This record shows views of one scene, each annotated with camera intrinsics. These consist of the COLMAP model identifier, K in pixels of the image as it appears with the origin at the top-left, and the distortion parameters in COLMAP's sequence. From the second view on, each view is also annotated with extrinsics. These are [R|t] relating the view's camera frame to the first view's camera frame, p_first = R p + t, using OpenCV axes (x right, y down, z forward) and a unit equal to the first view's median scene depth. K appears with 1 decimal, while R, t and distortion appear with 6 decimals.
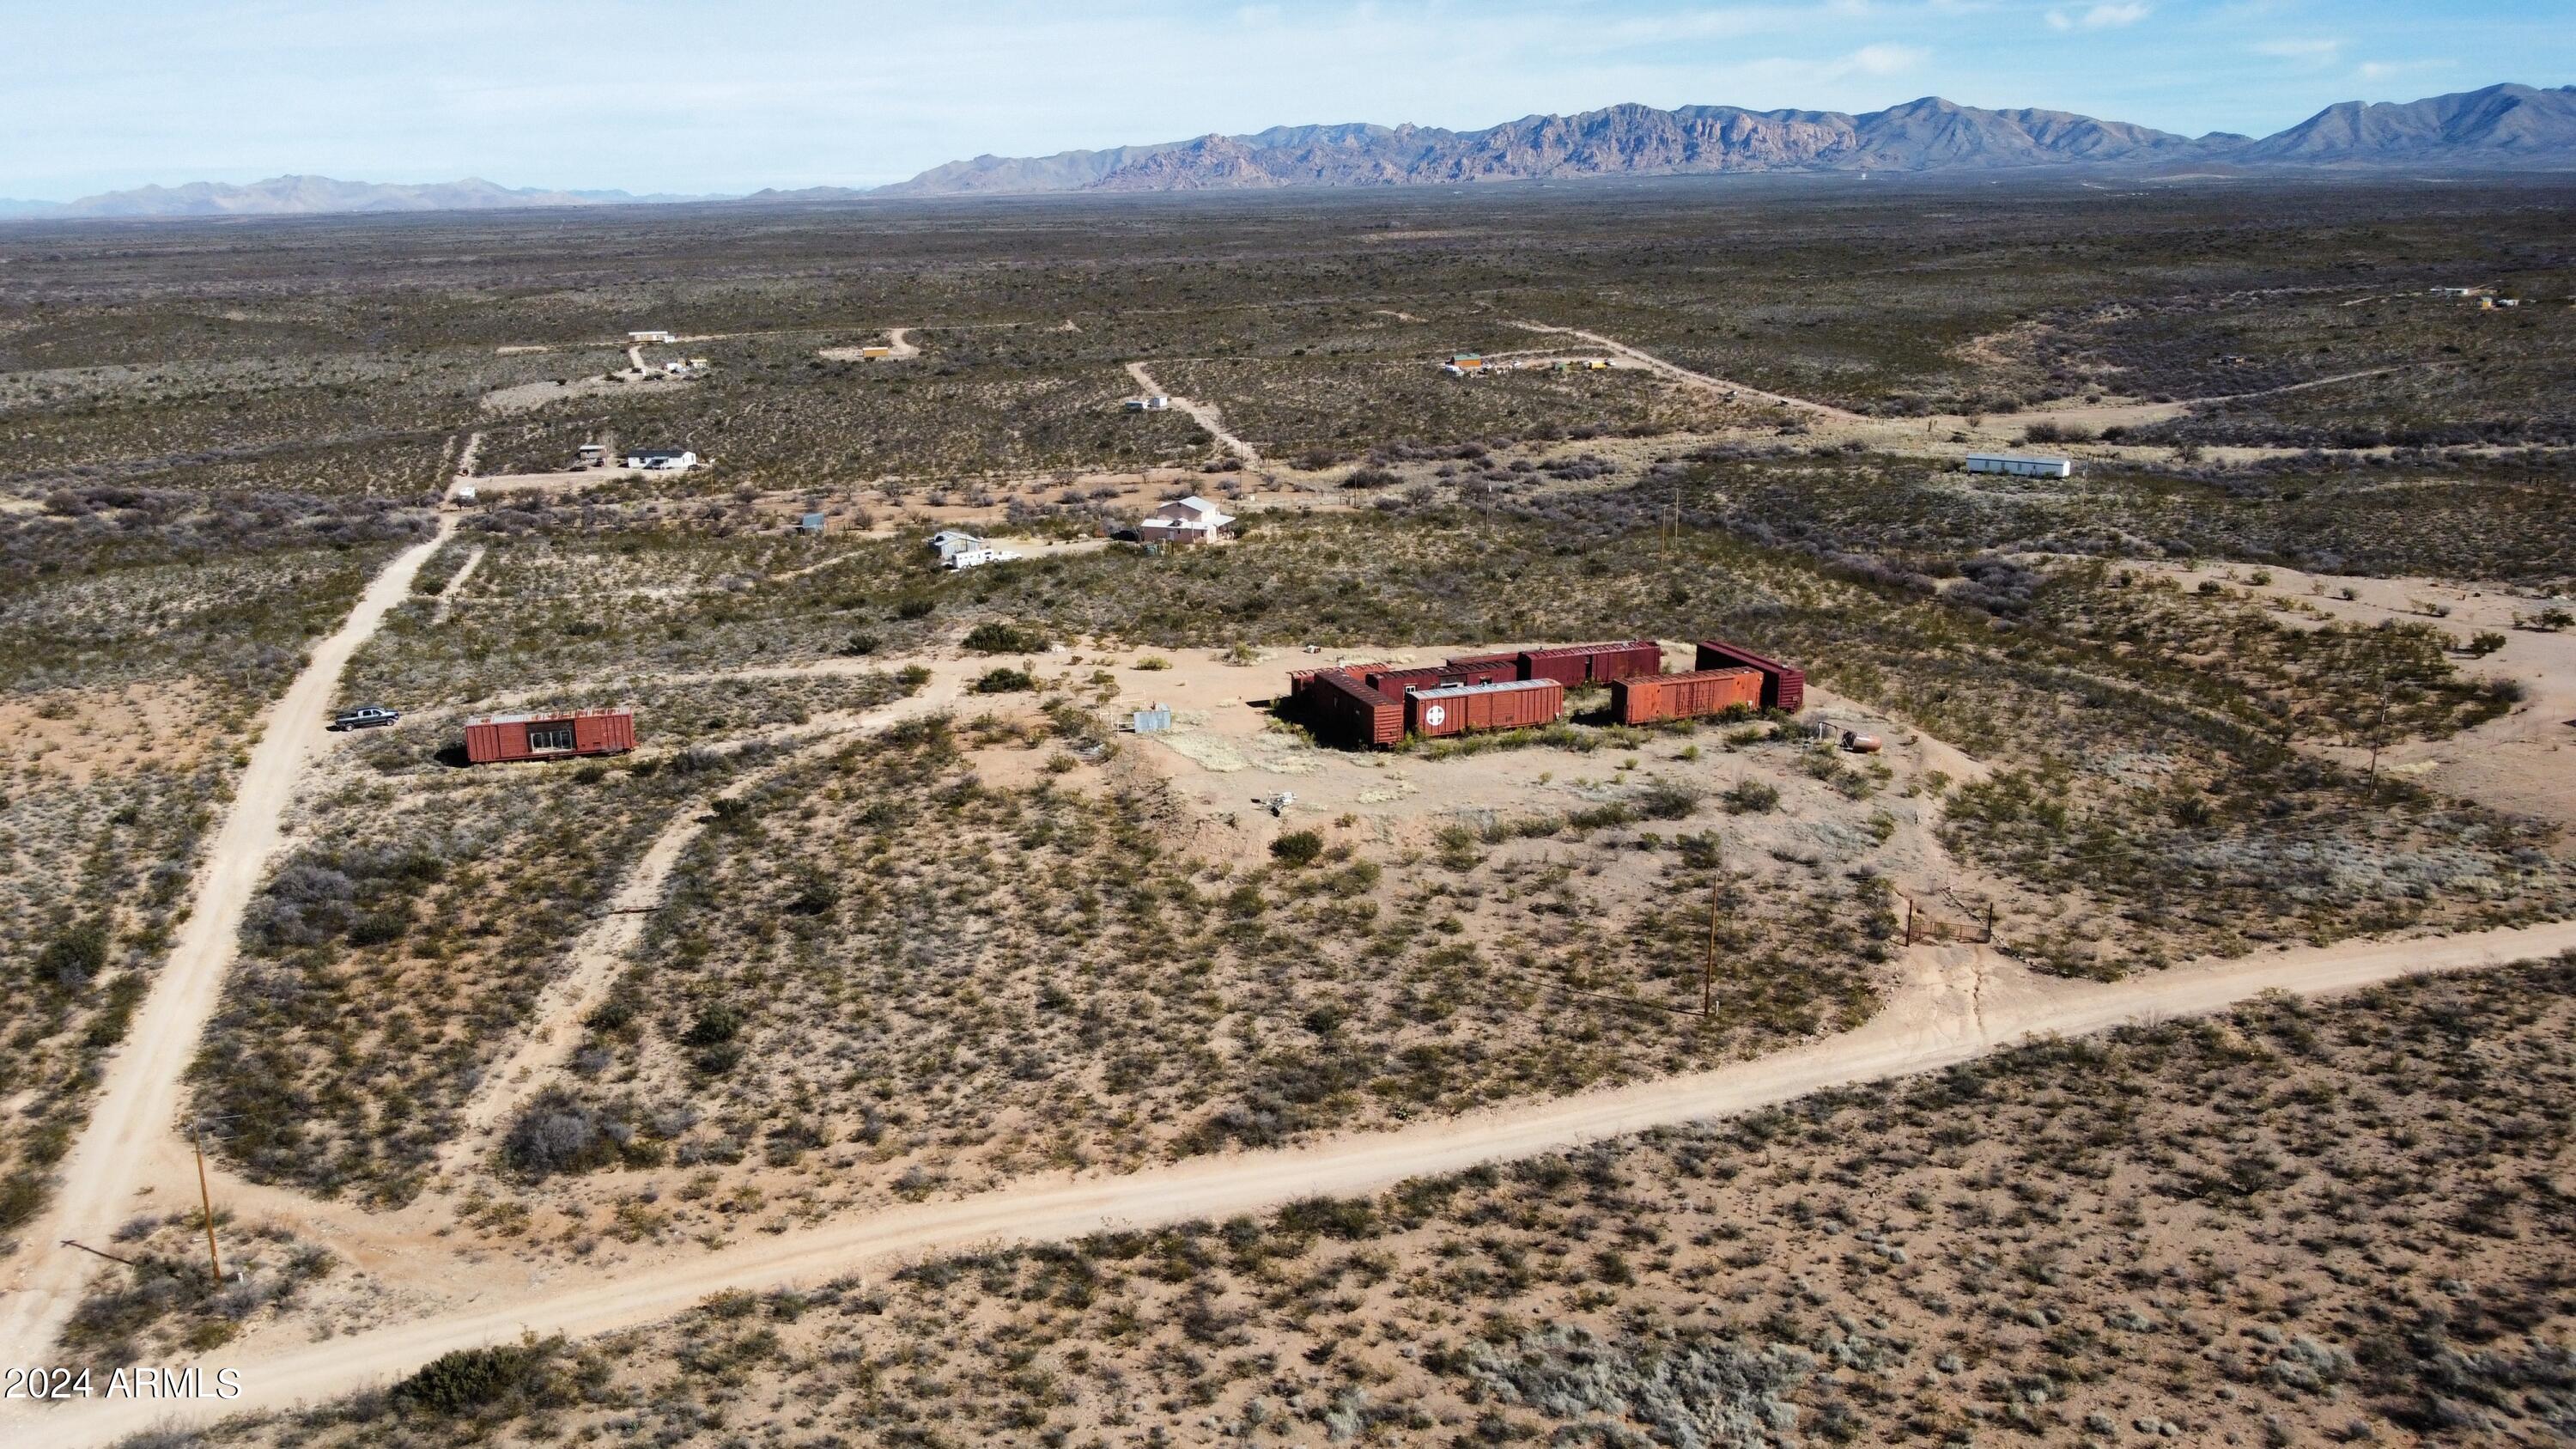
lens RADIAL K [[1966.2, 0, 1288.0], [0, 1966.2, 724.5], [0, 0, 1]] dist [-0.004939, -0.008968]
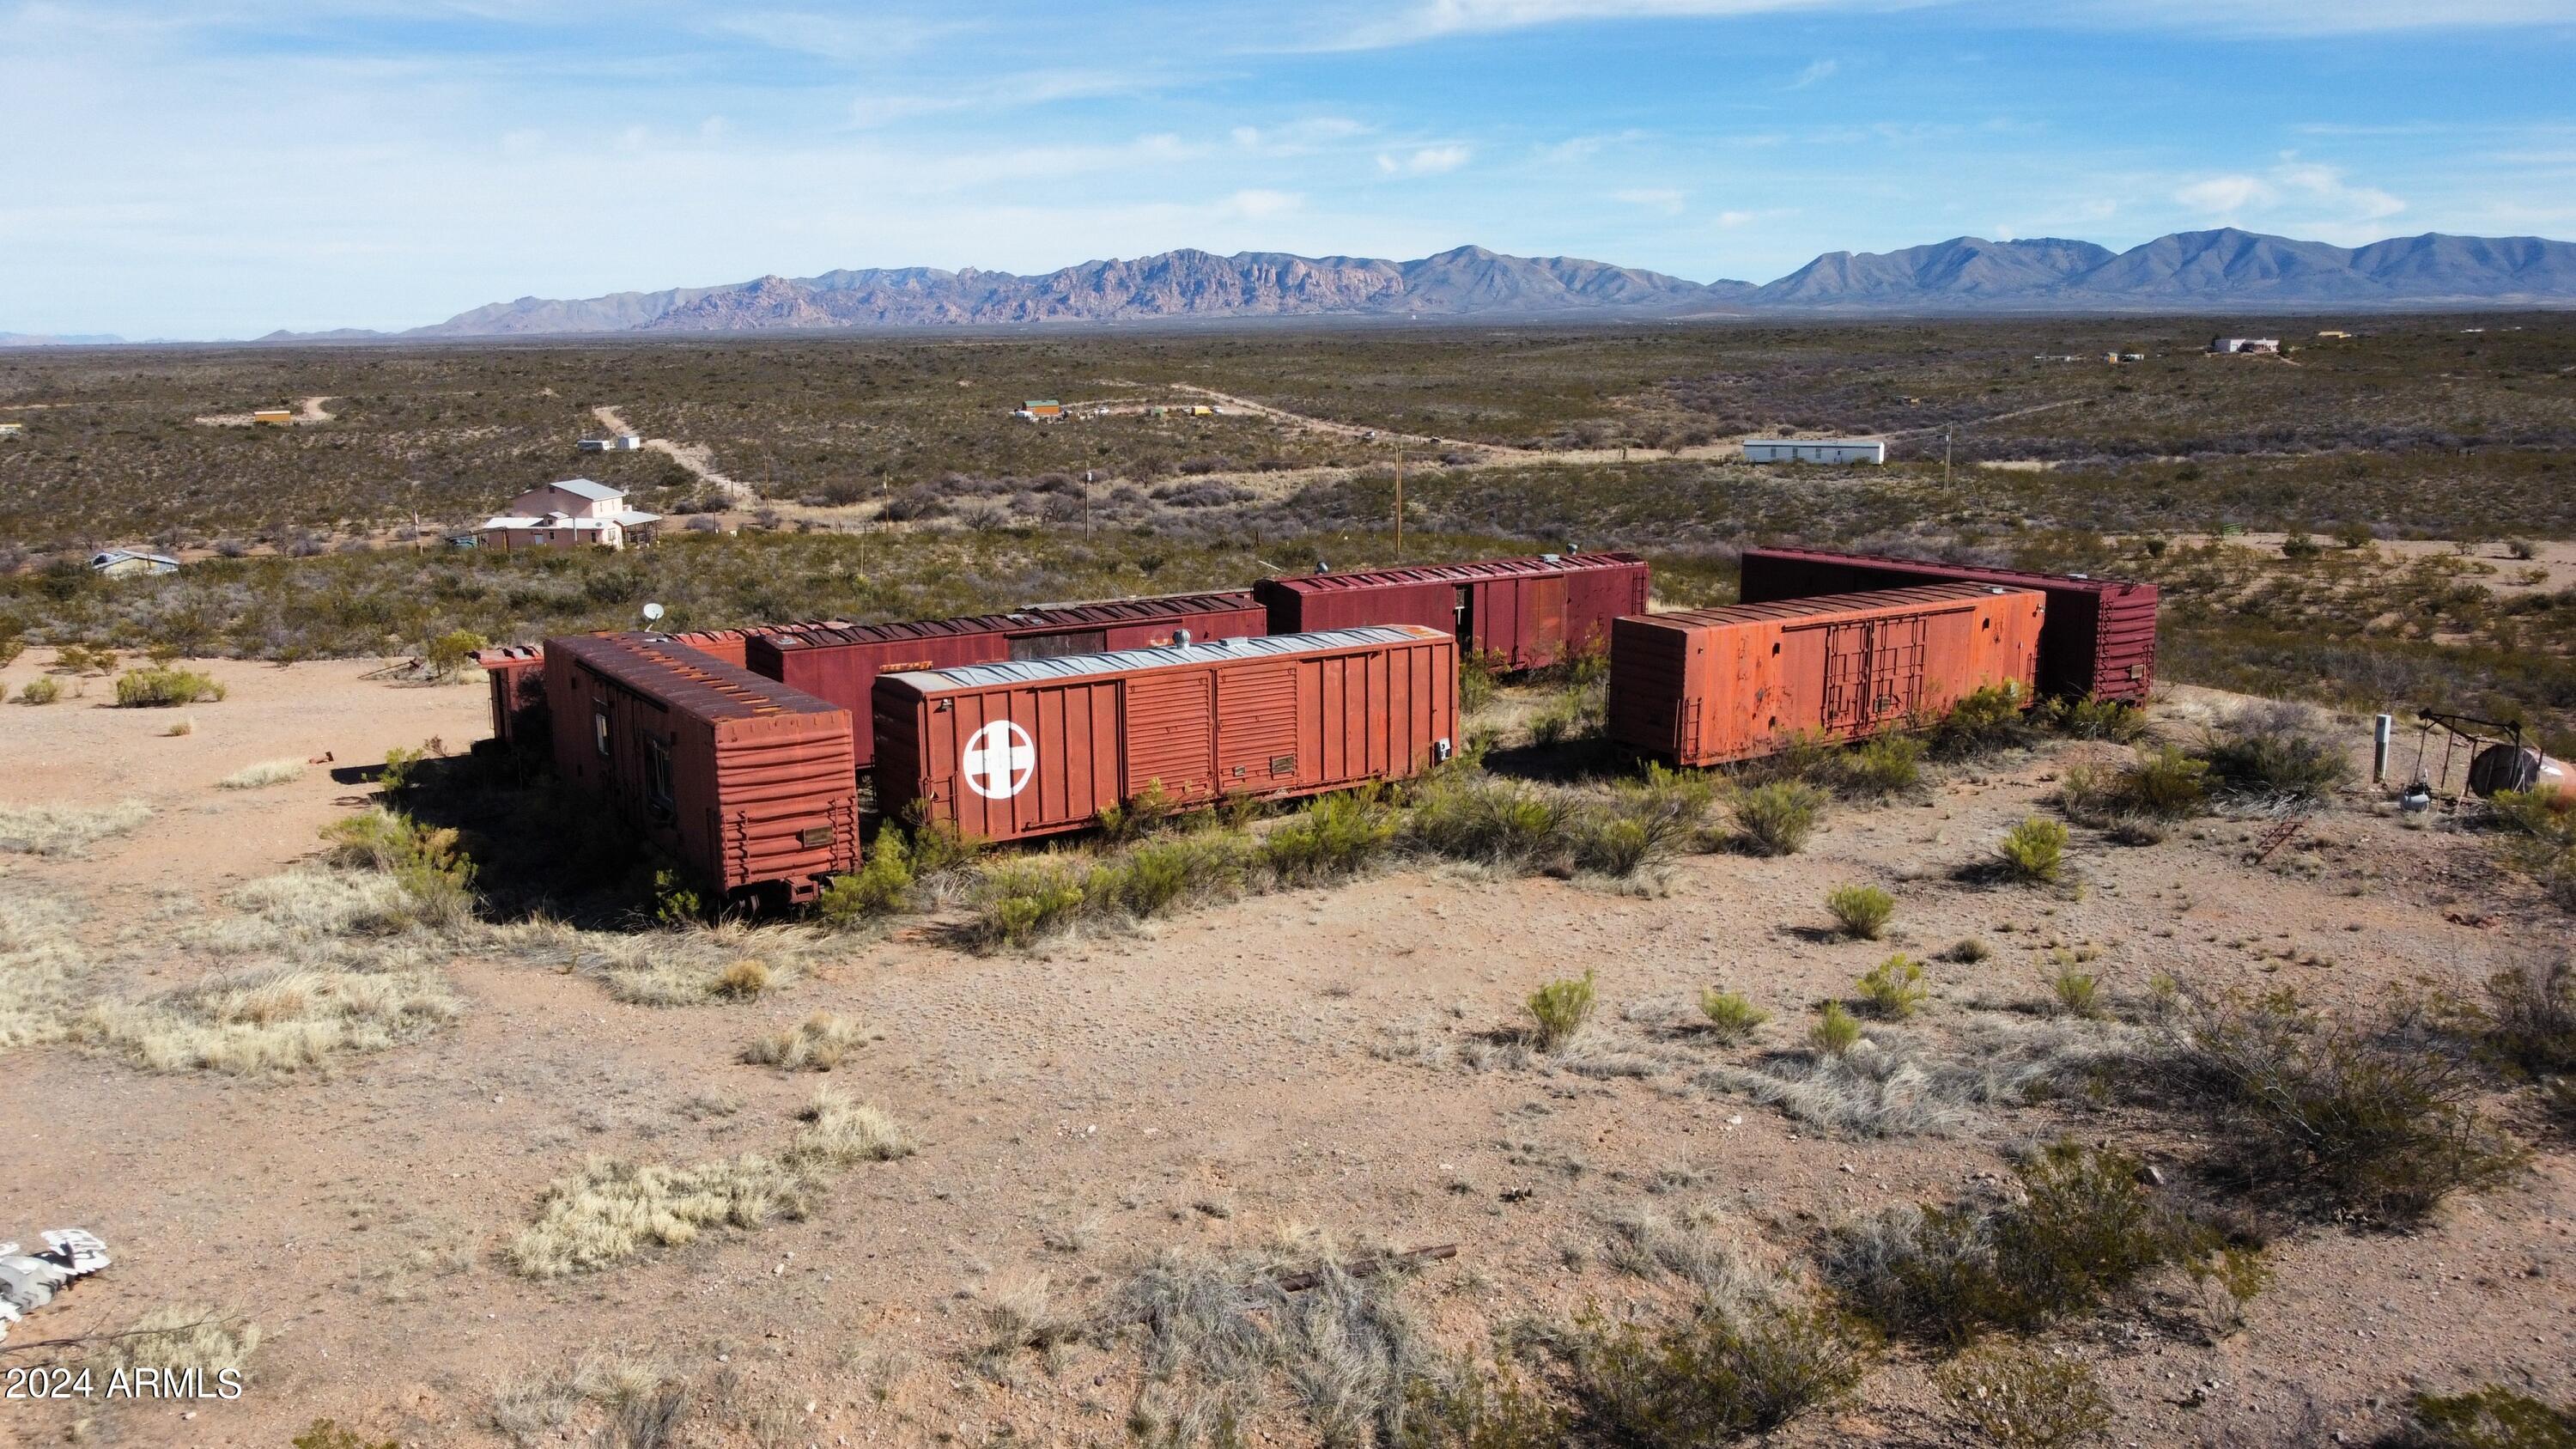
lens RADIAL K [[1965.2, 0, 1285.1], [0, 1965.2, 731.4], [0, 0, 1]] dist [0.001637, -0.027466]
pose [[0.977391, -0.040651, 0.207497, 0.053120], [0.054402, 0.996654, -0.060999, 0.007885], [-0.204323, 0.070908, 0.976332, 0.674617]]
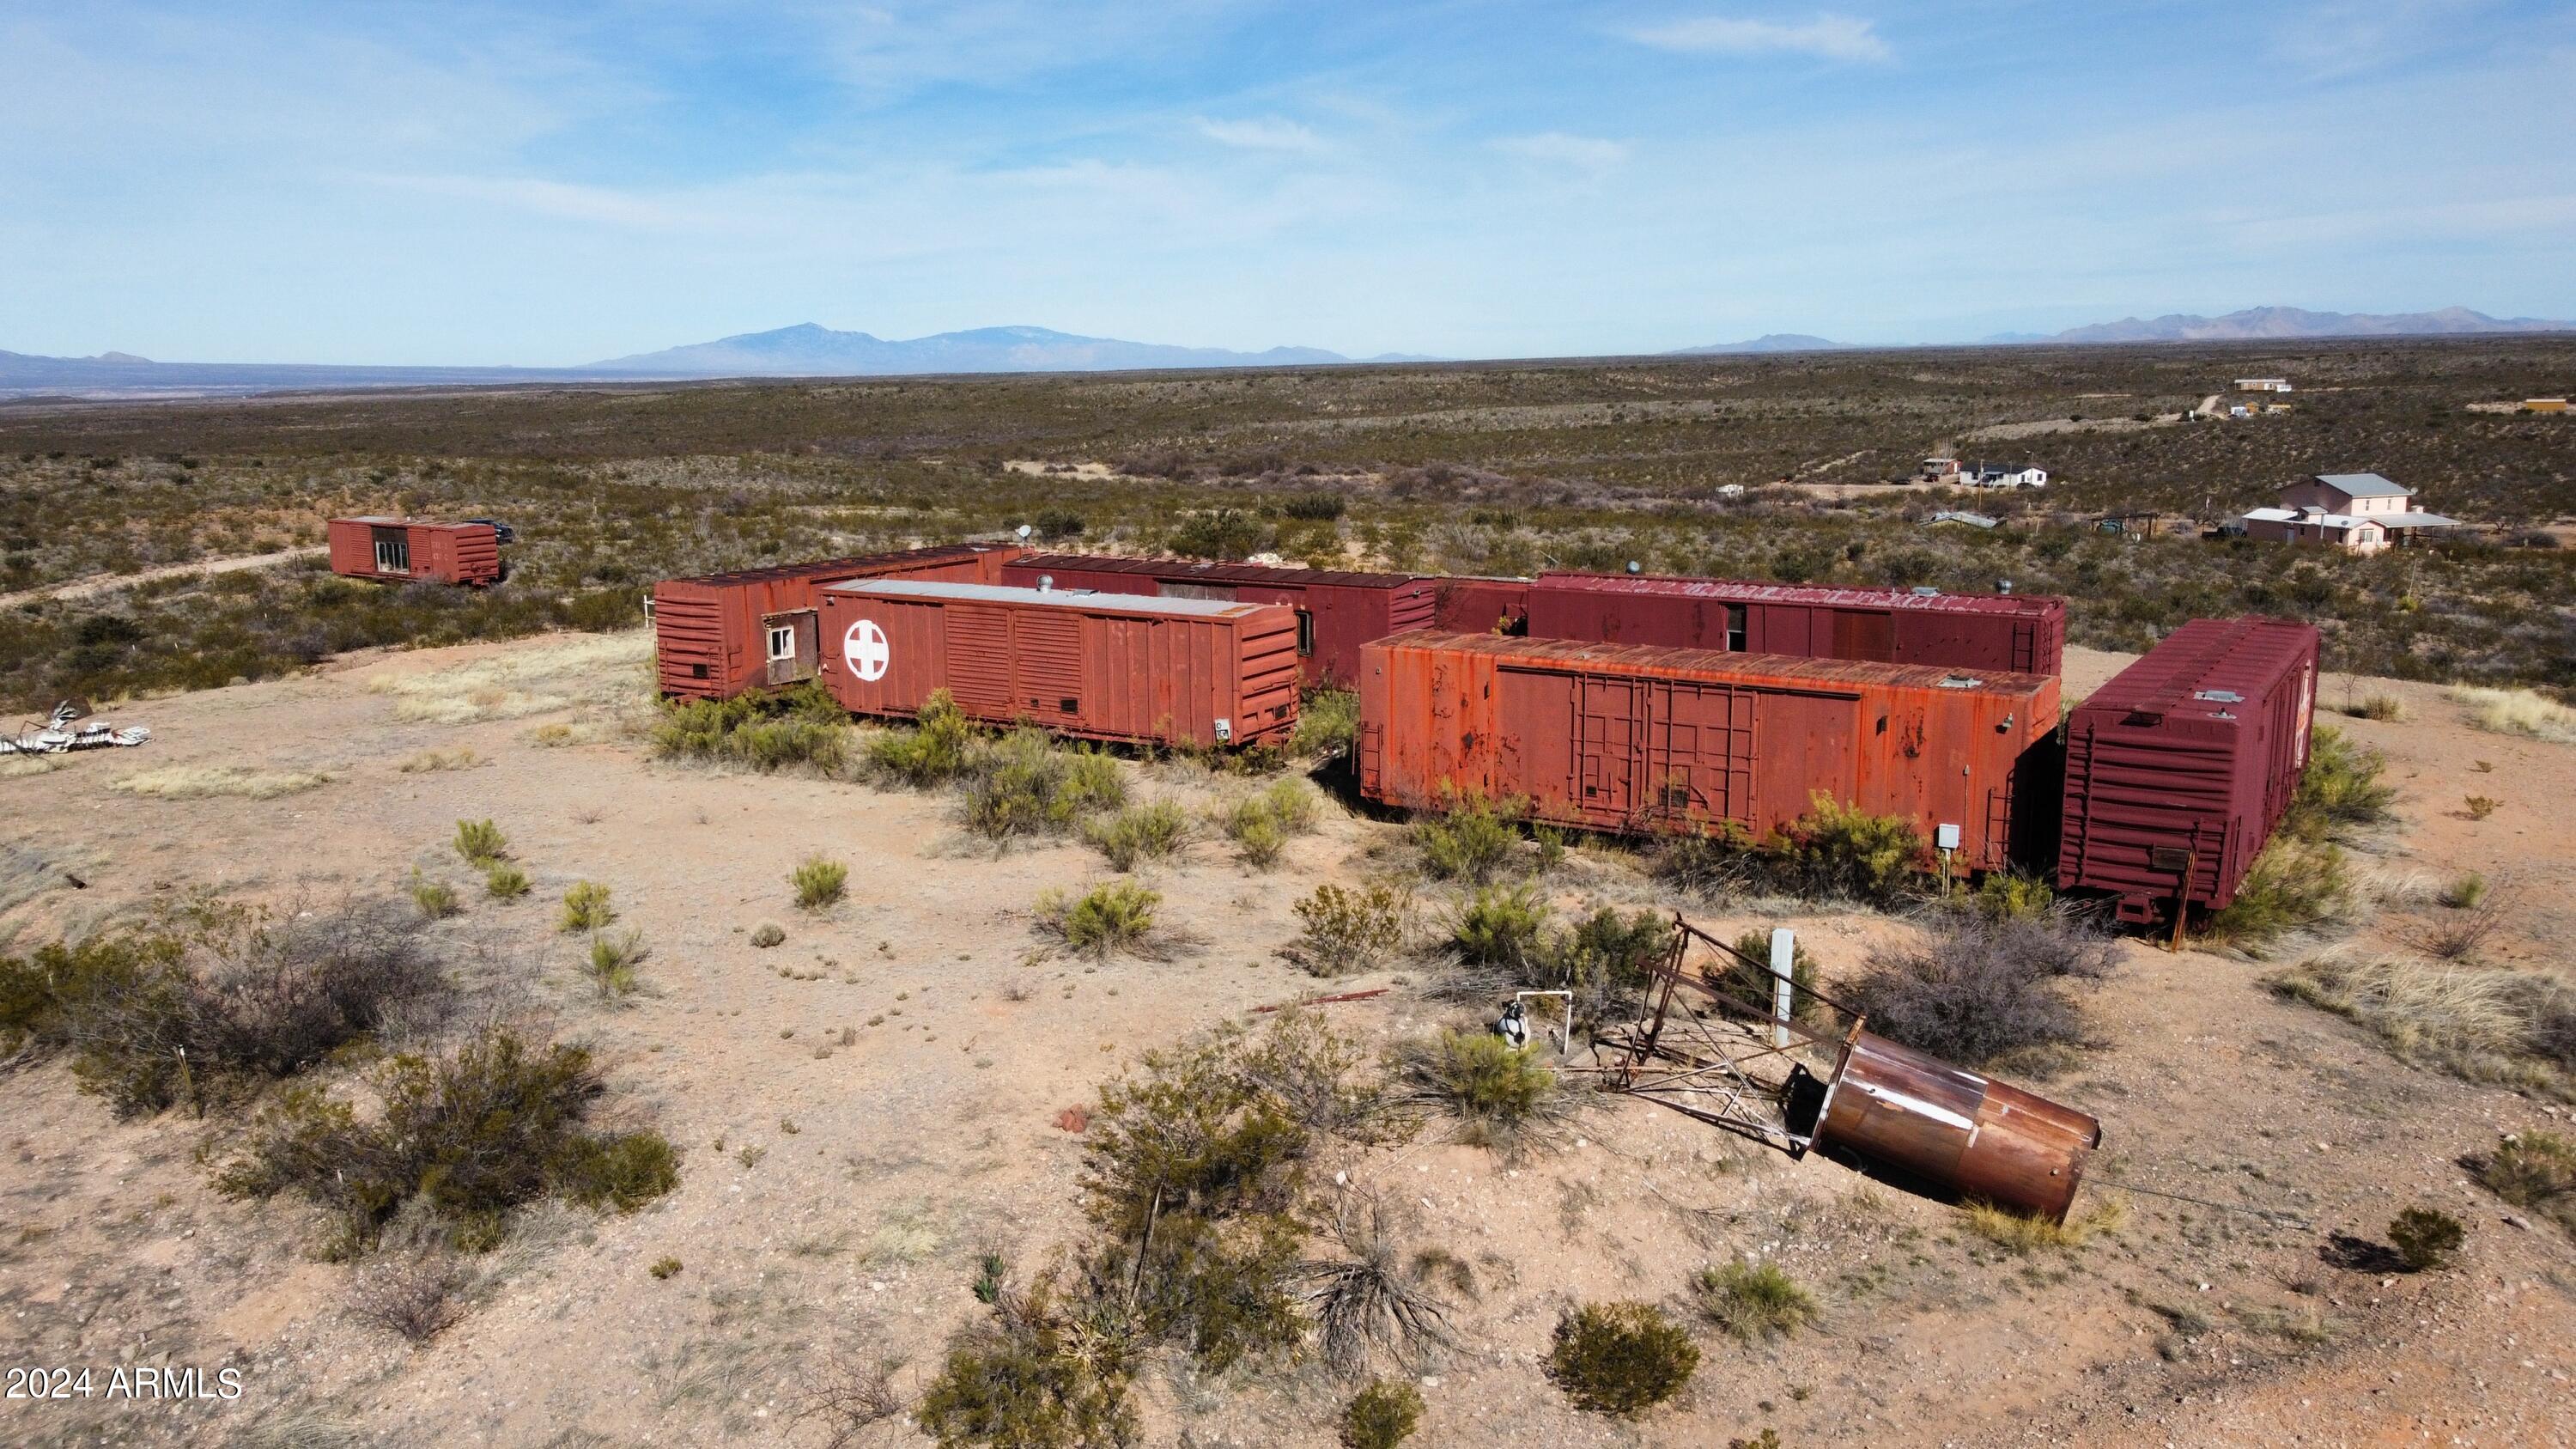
lens RADIAL K [[1968.3, 0, 1284.8], [0, 1968.3, 731.1], [0, 0, 1]] dist [-0.003345, -0.010712]
pose [[0.613077, 0.147830, -0.776069, 0.330036], [-0.194855, 0.980284, 0.032799, -0.013938], [0.765617, 0.131113, 0.629794, 0.764311]]
